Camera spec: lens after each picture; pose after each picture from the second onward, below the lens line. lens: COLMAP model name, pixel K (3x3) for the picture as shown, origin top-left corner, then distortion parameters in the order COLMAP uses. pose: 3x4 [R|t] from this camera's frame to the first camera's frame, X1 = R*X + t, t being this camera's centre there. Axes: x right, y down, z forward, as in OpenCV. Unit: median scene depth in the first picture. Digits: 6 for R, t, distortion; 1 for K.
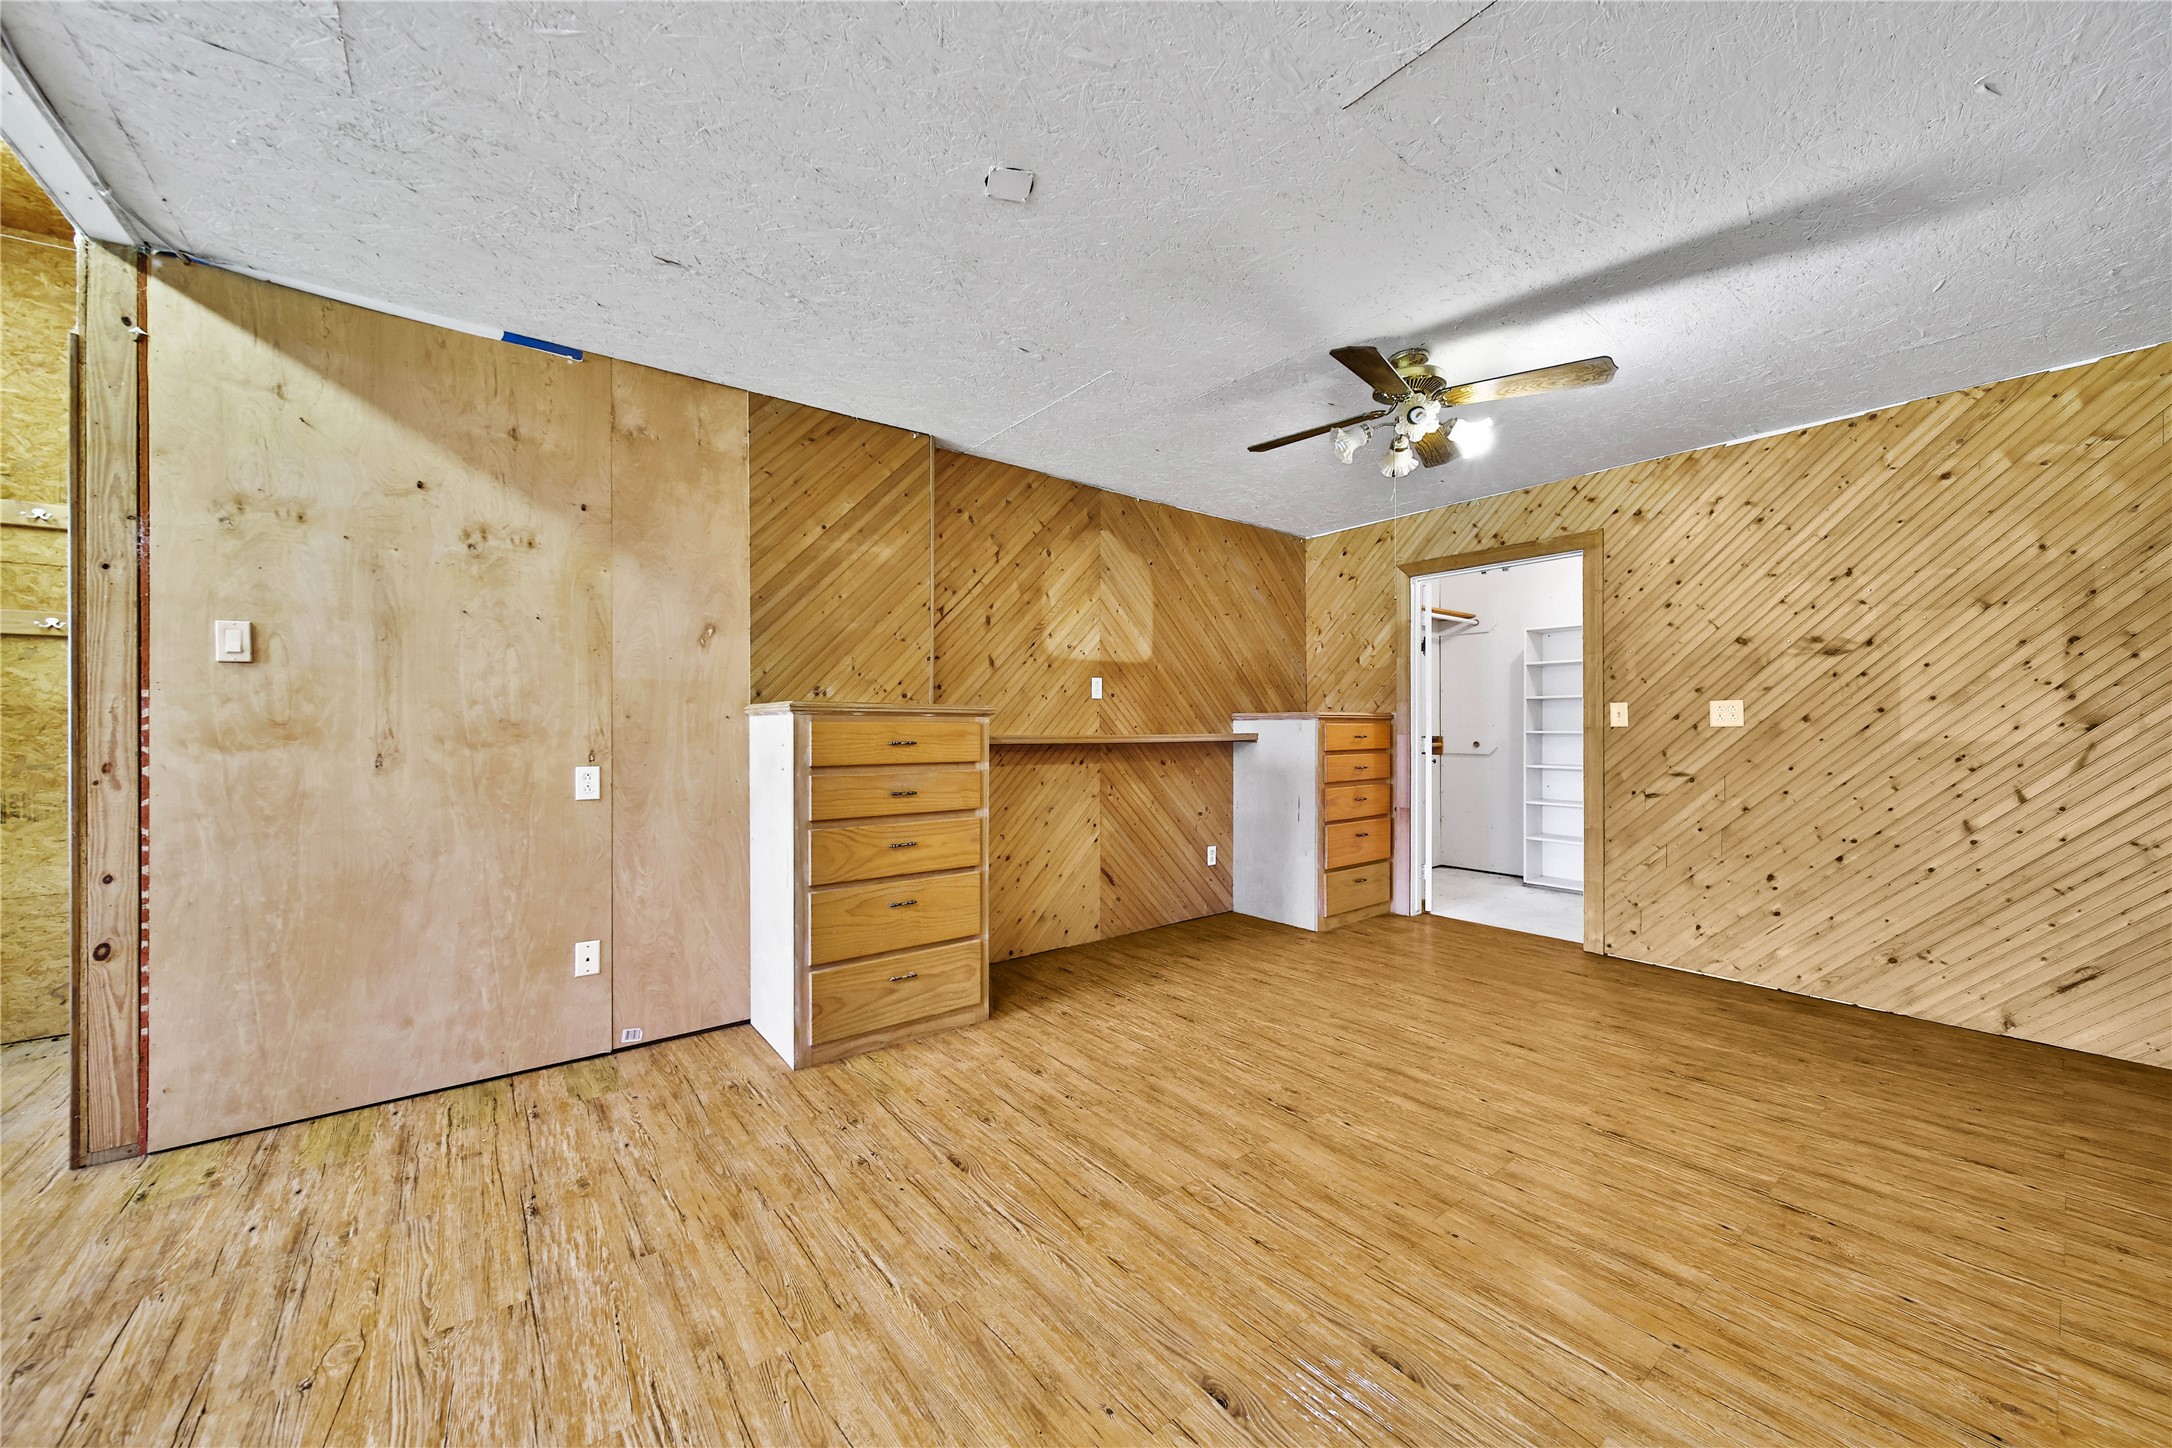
lens RADIAL K [[784.7, 0, 1082.3], [0, 784.7, 724.2], [0, 0, 1]] dist [0.000020, -0.001120]
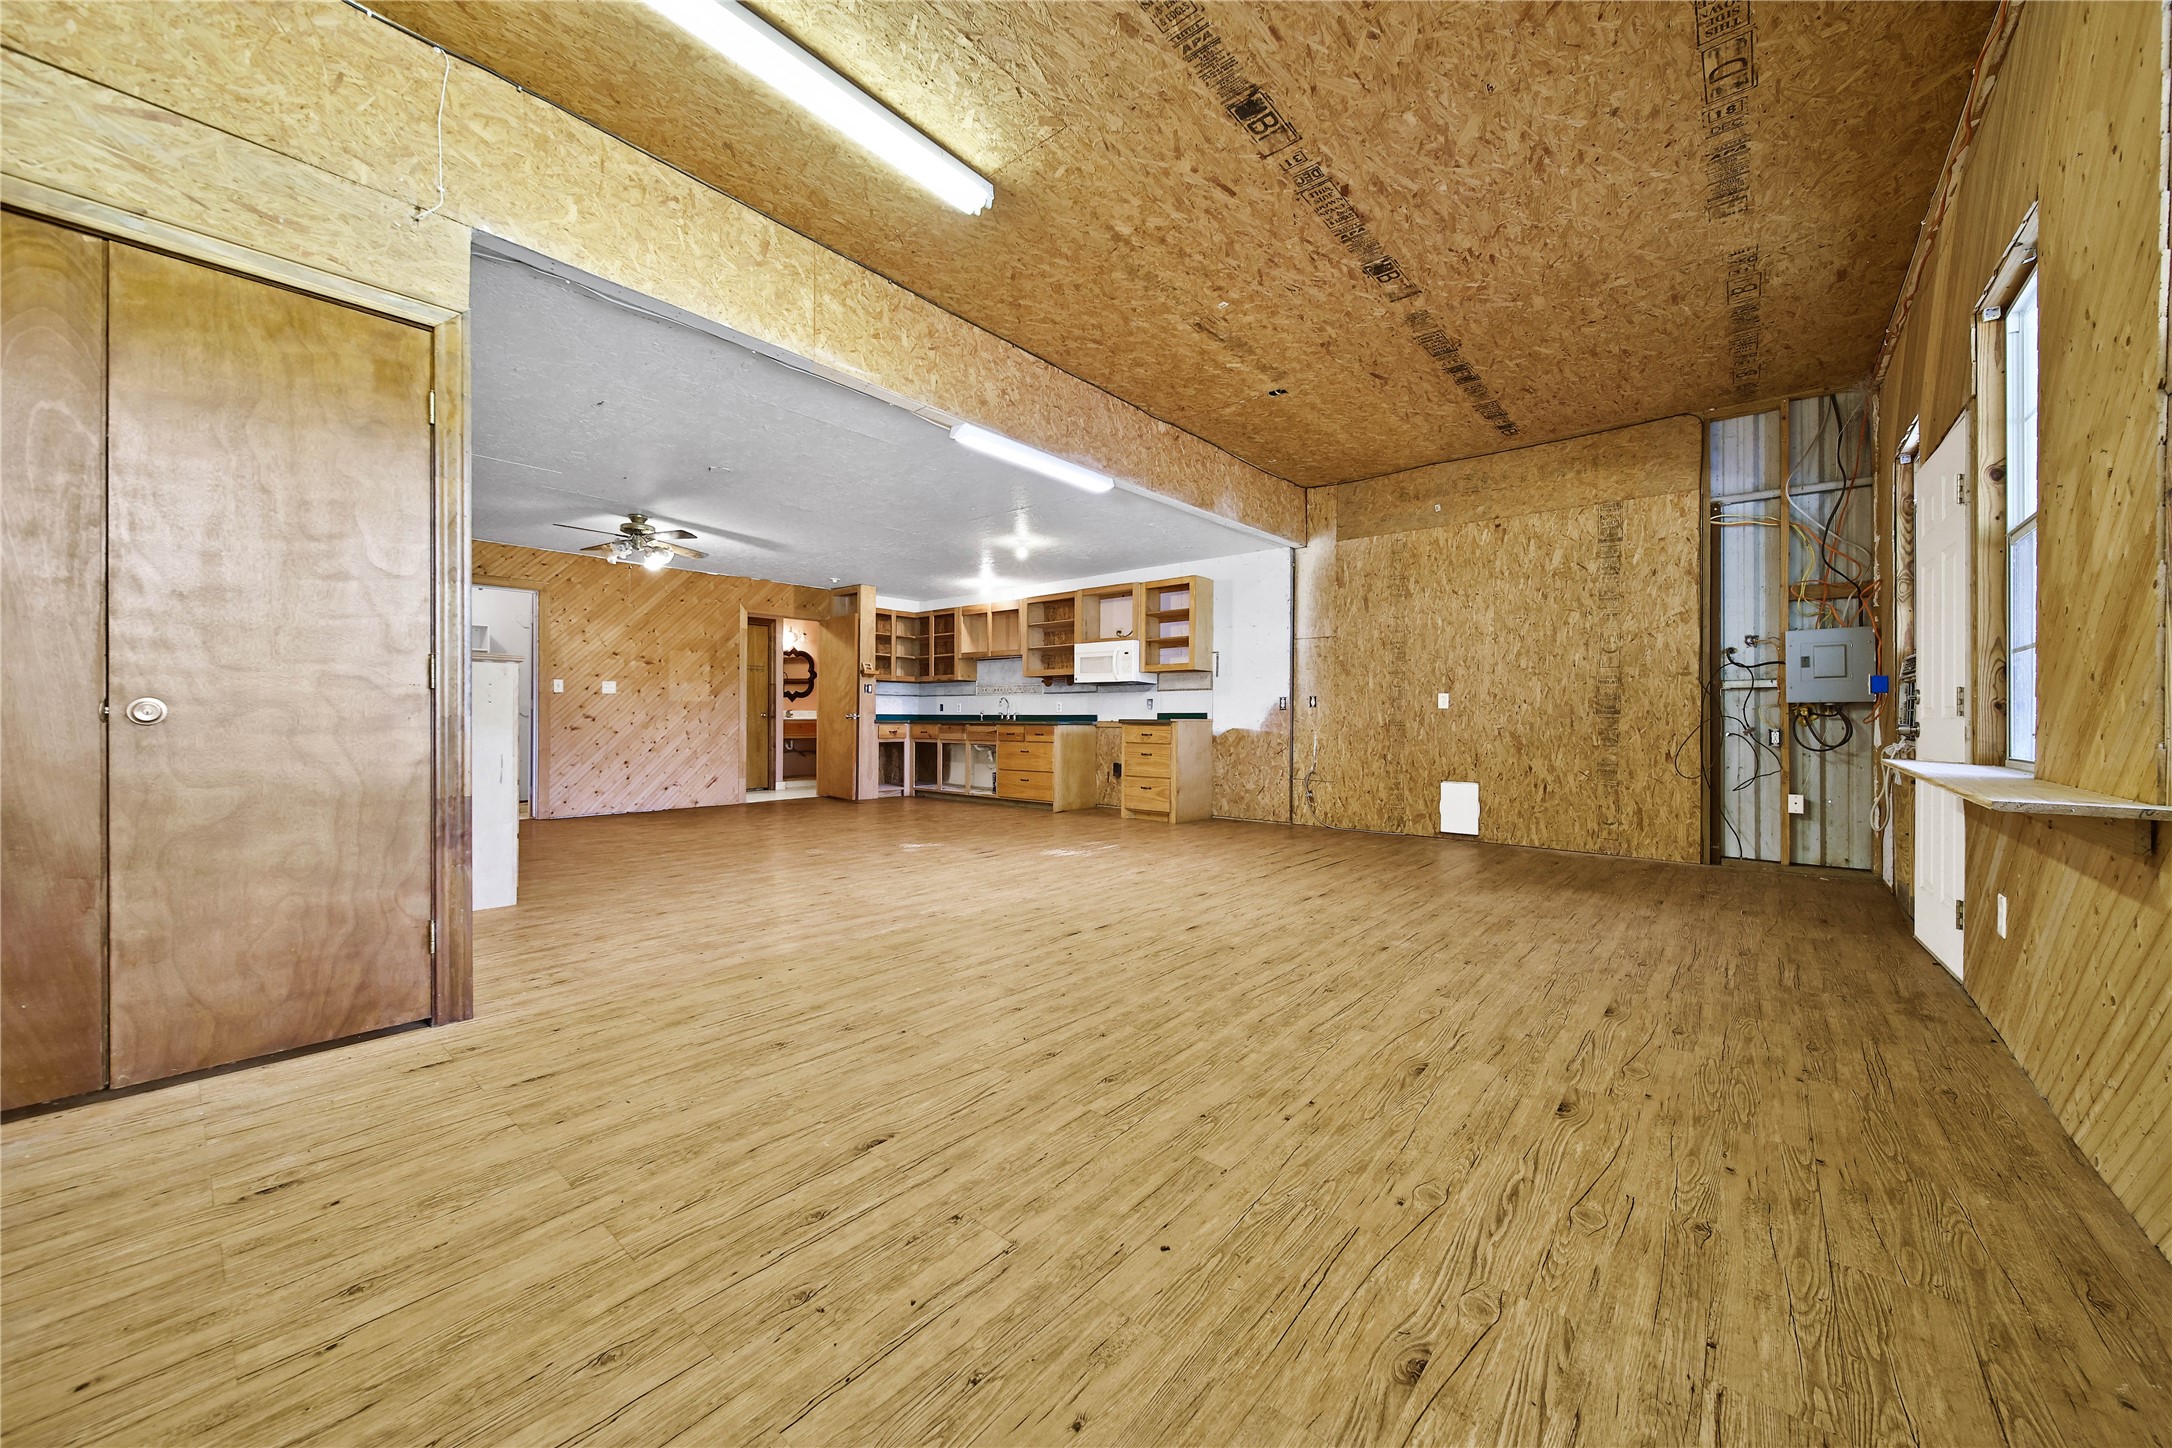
lens RADIAL K [[784.7, 0, 1074.0], [0, 784.7, 715.2], [0, 0, 1]] dist [0.000020, -0.001120]
pose [[-0.194900, 0.001678, 0.980822, -1.855657], [-0.008089, 0.999962, -0.003318, 0.071709], [-0.980790, -0.008581, -0.194879, 0.232015]]
